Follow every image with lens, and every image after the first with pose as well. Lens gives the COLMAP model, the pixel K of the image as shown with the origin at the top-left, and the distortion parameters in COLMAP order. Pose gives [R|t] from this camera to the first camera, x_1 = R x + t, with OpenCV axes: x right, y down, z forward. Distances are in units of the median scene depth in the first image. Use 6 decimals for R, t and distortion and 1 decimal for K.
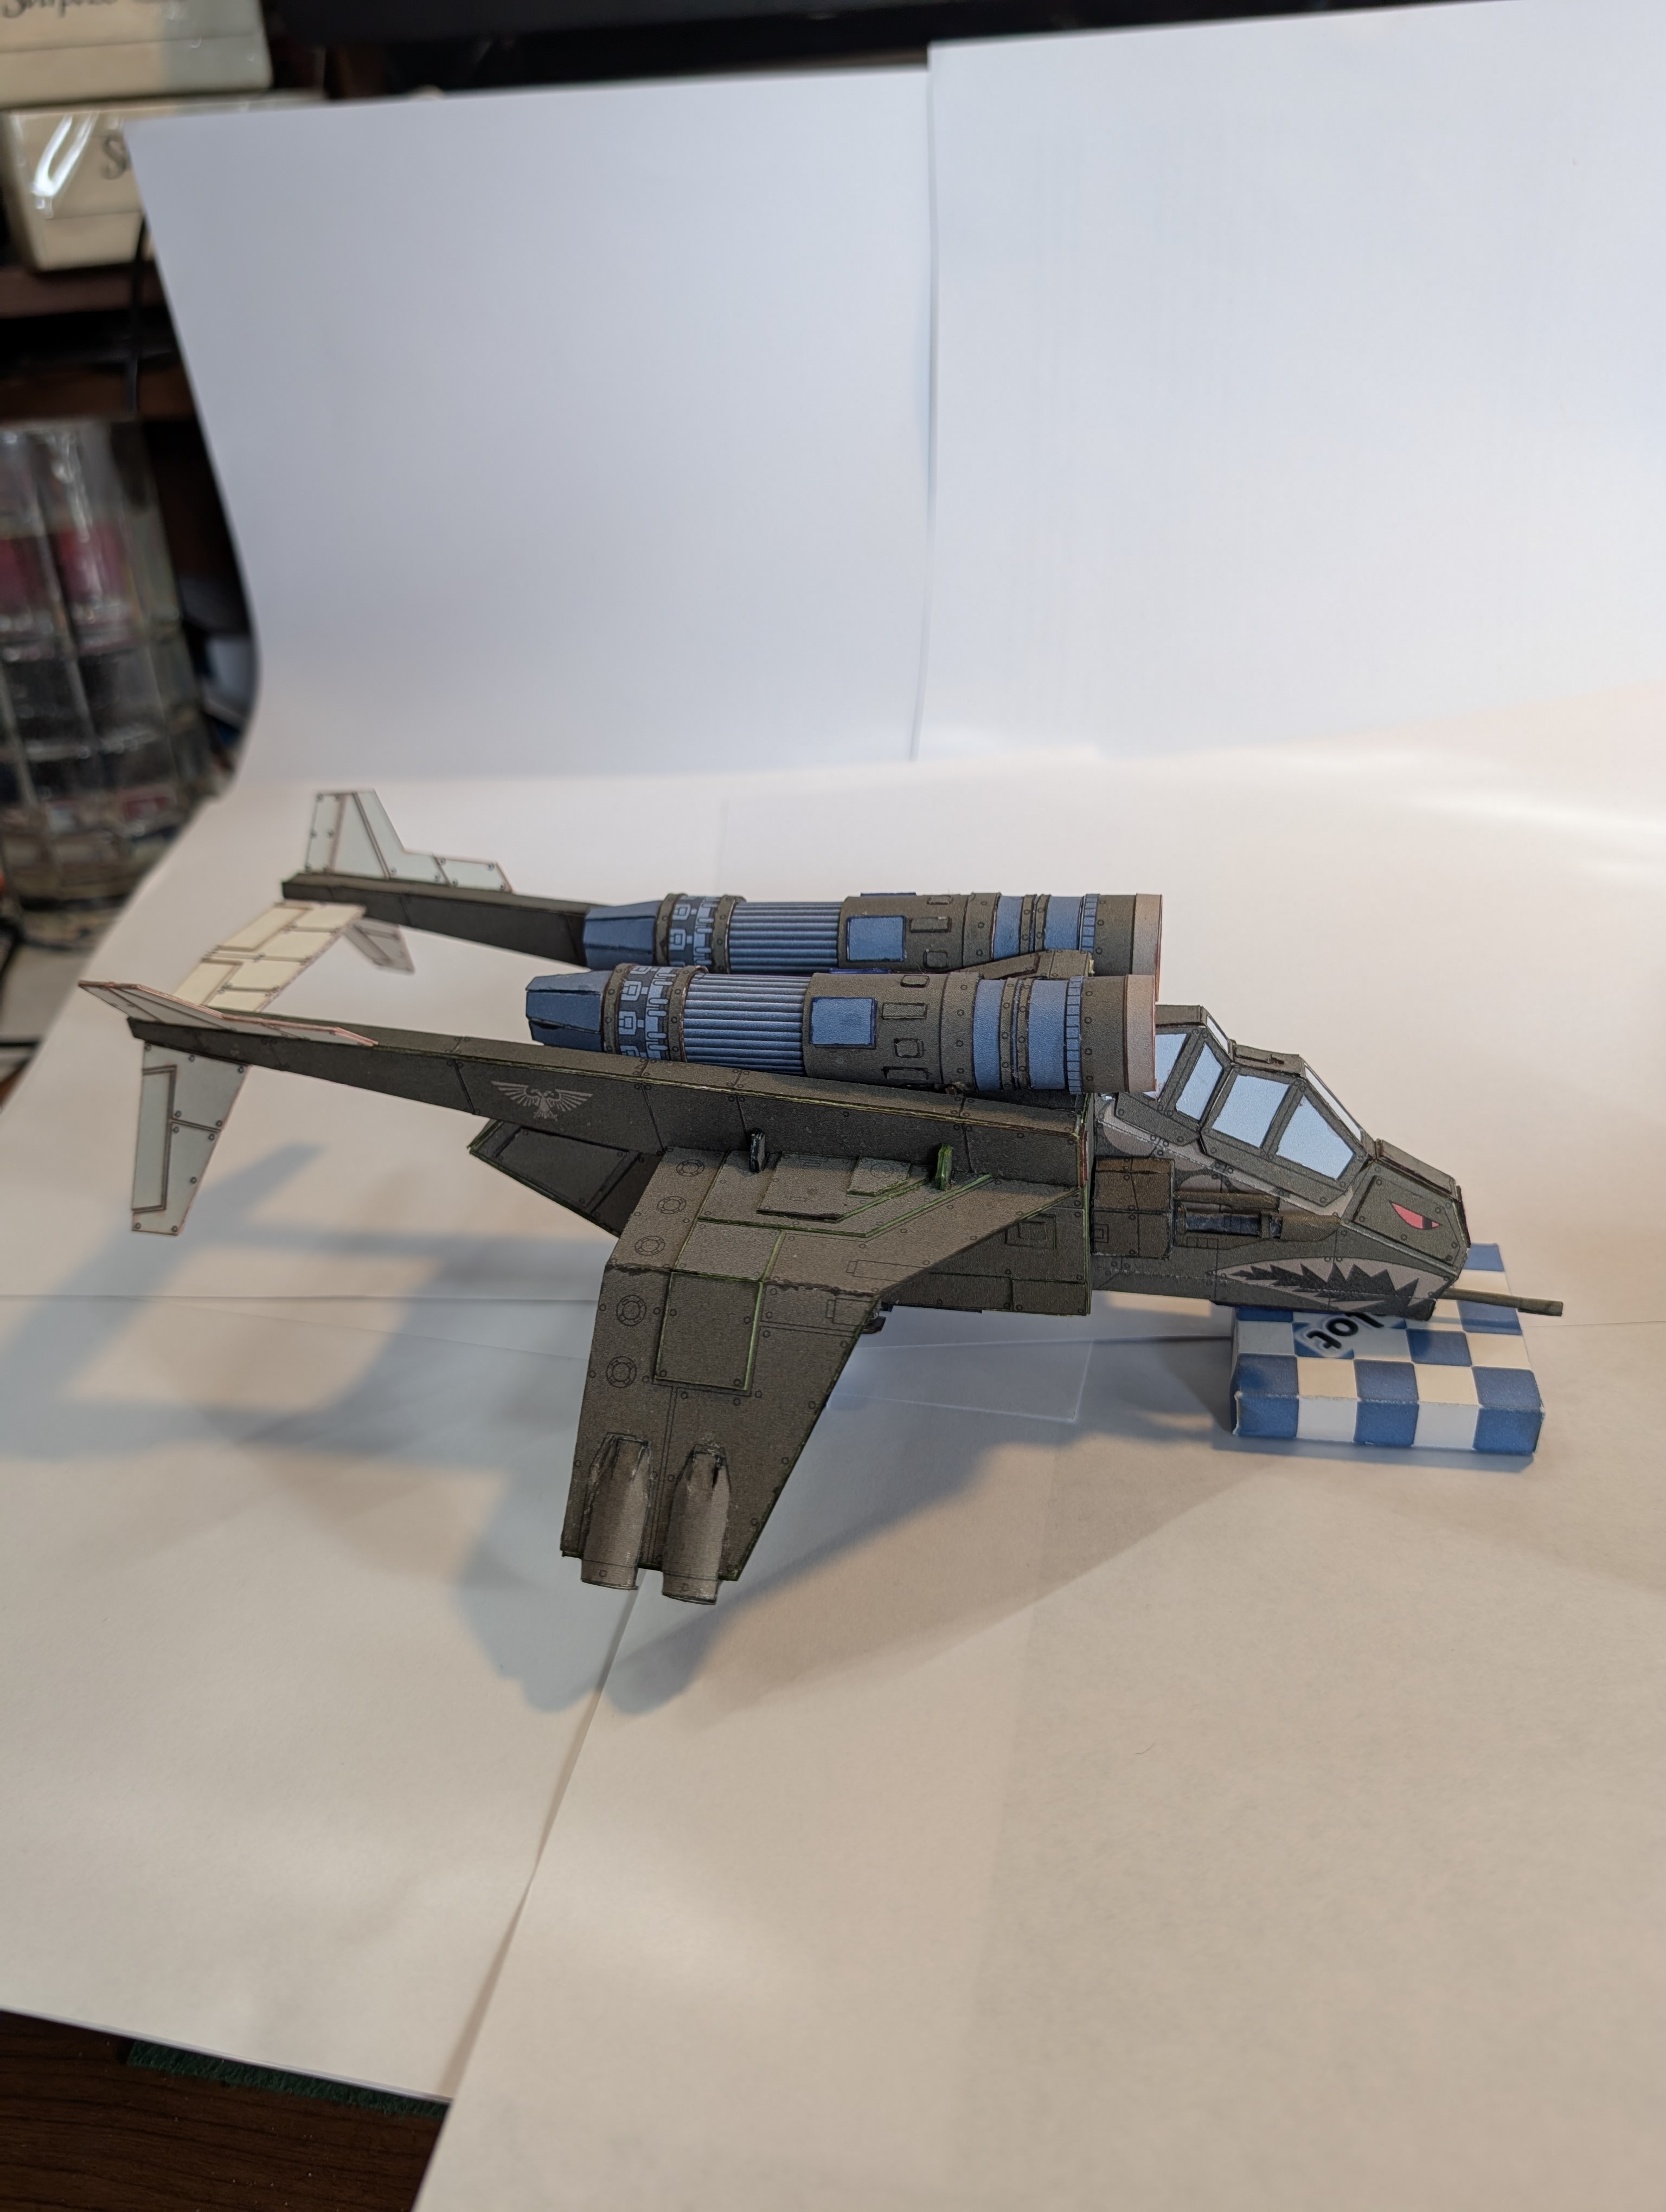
lens RADIAL K [[1547.0, 0, 833.0], [0, 1547.0, 1106.0], [0, 0, 1]] dist [0.005377, -0.004177]
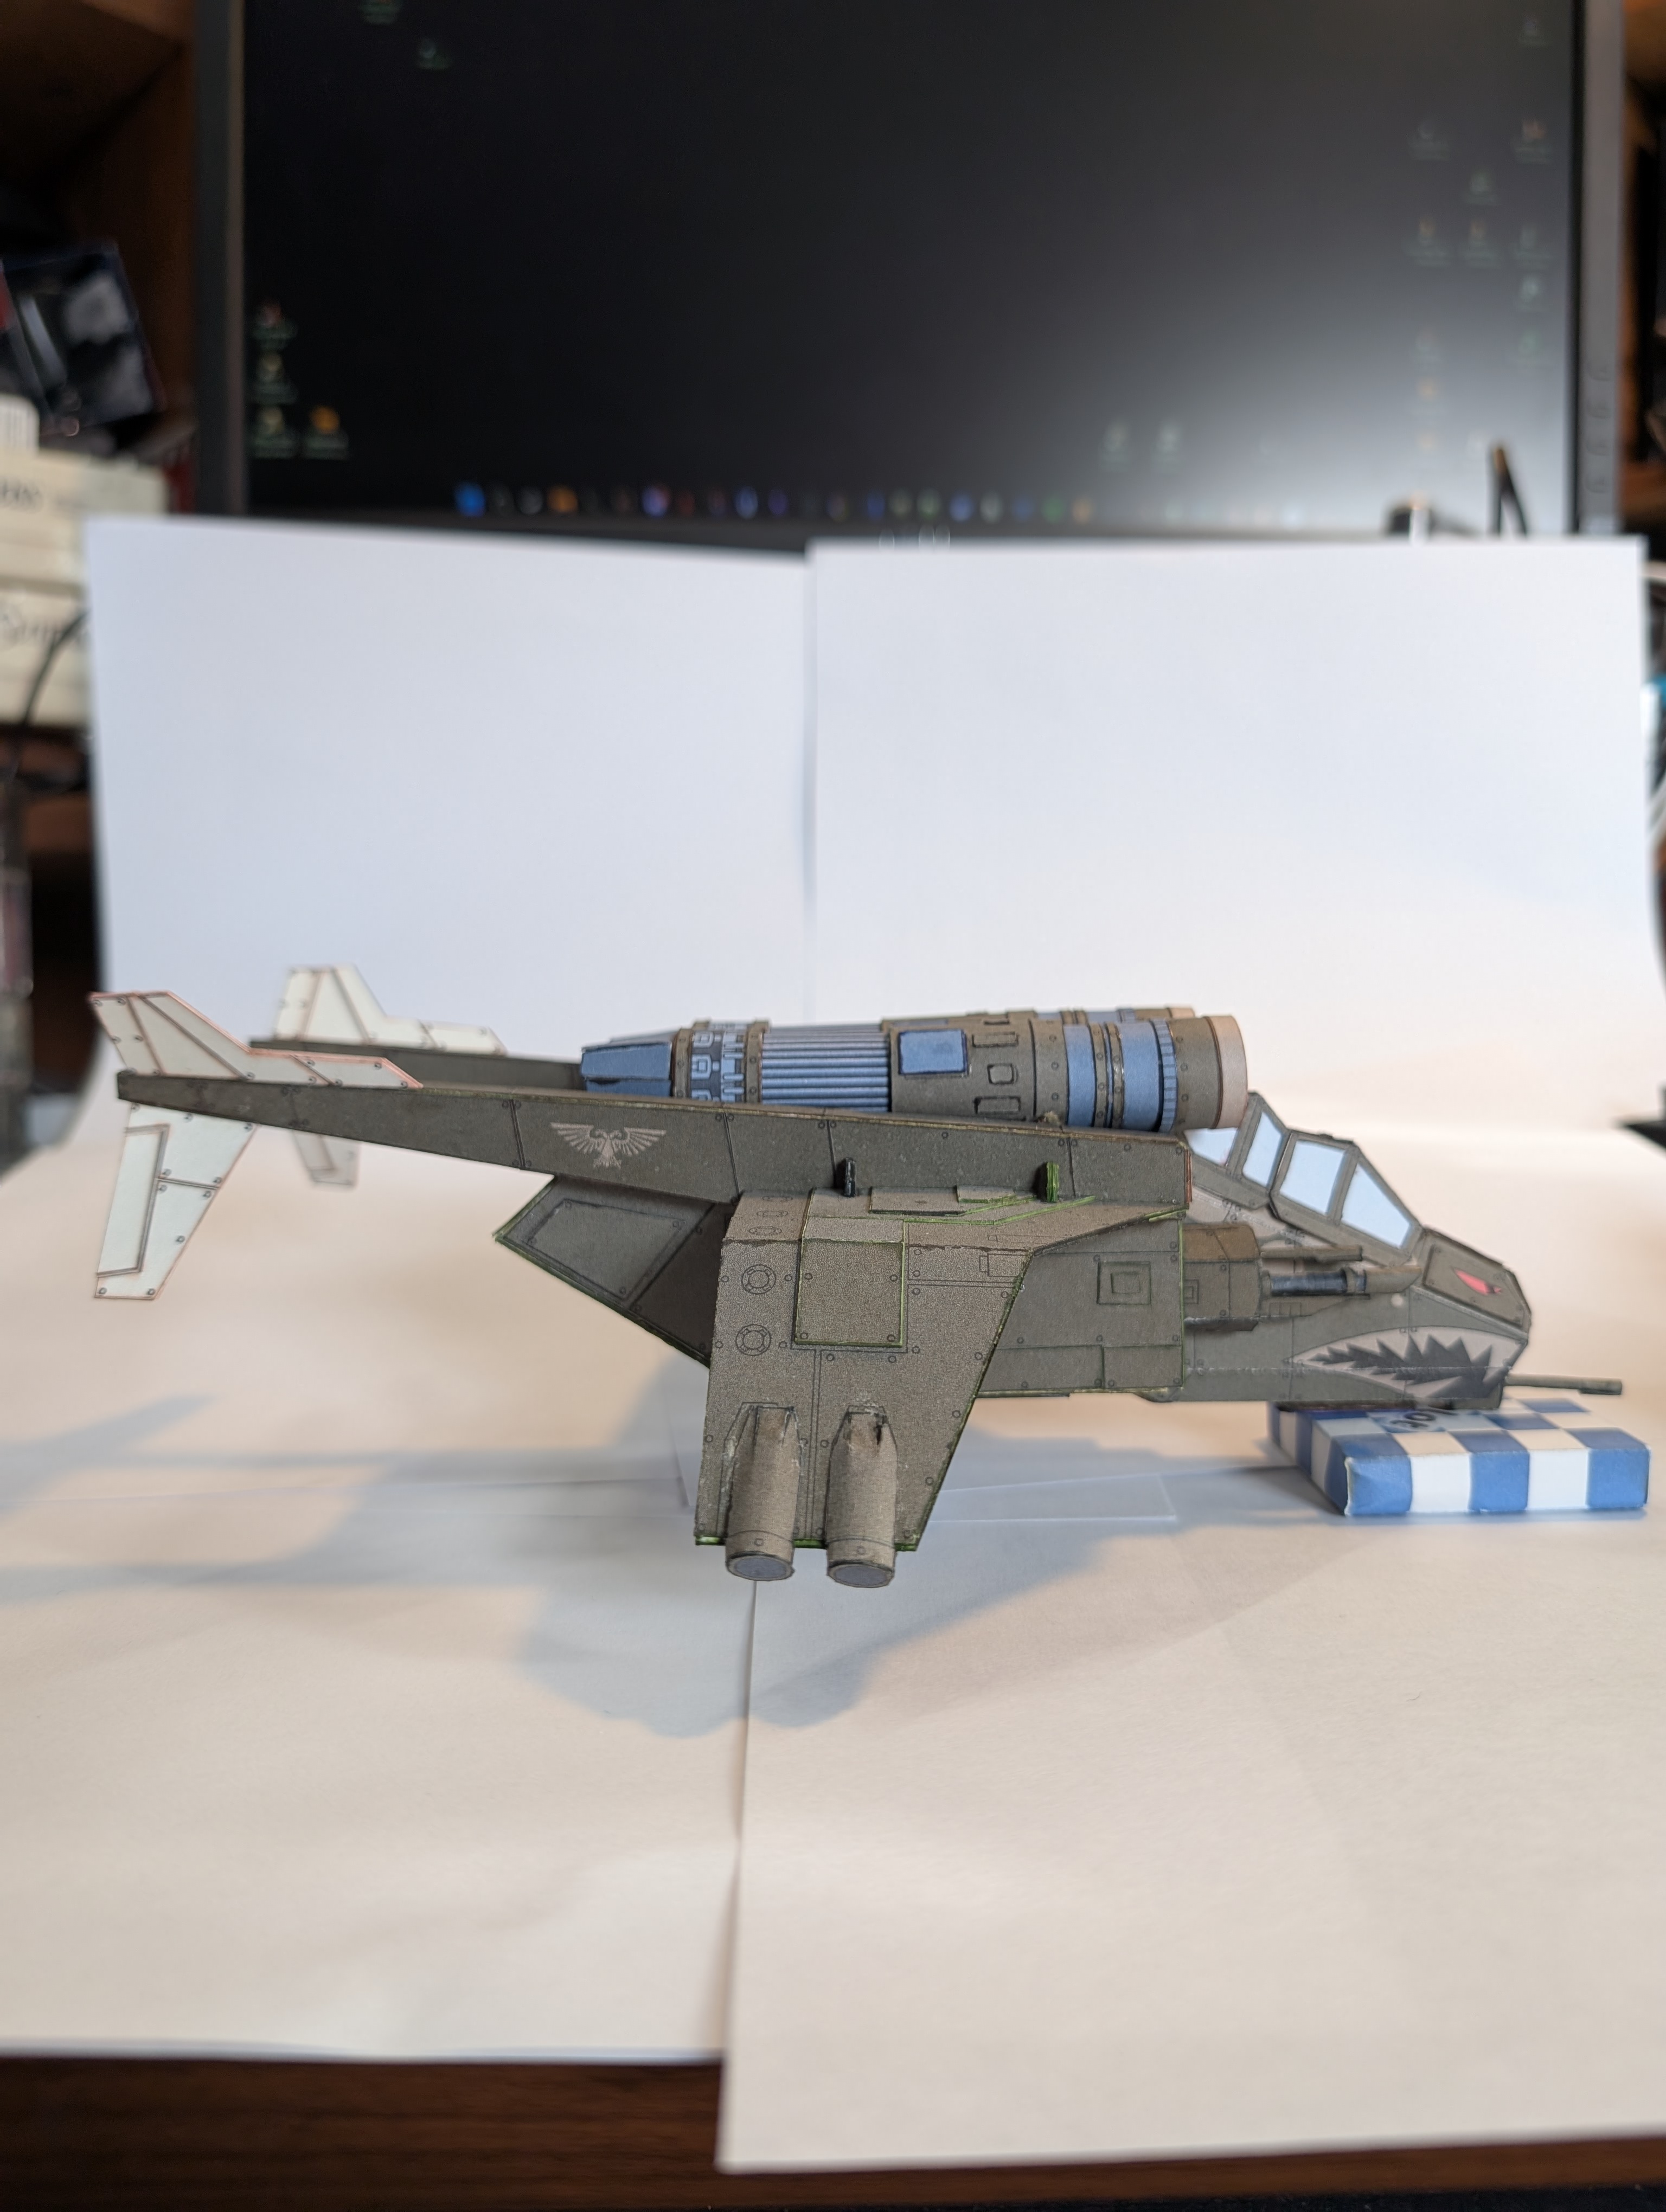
lens RADIAL K [[1570.0, 0, 861.8], [0, 1570.0, 1129.1], [0, 0, 1]] dist [-0.009933, -0.001697]
pose [[0.978684, 0.030289, 0.203126, -0.230159], [0.053962, 0.916387, -0.396640, 0.368979], [-0.198156, 0.399146, 0.895219, 0.130259]]
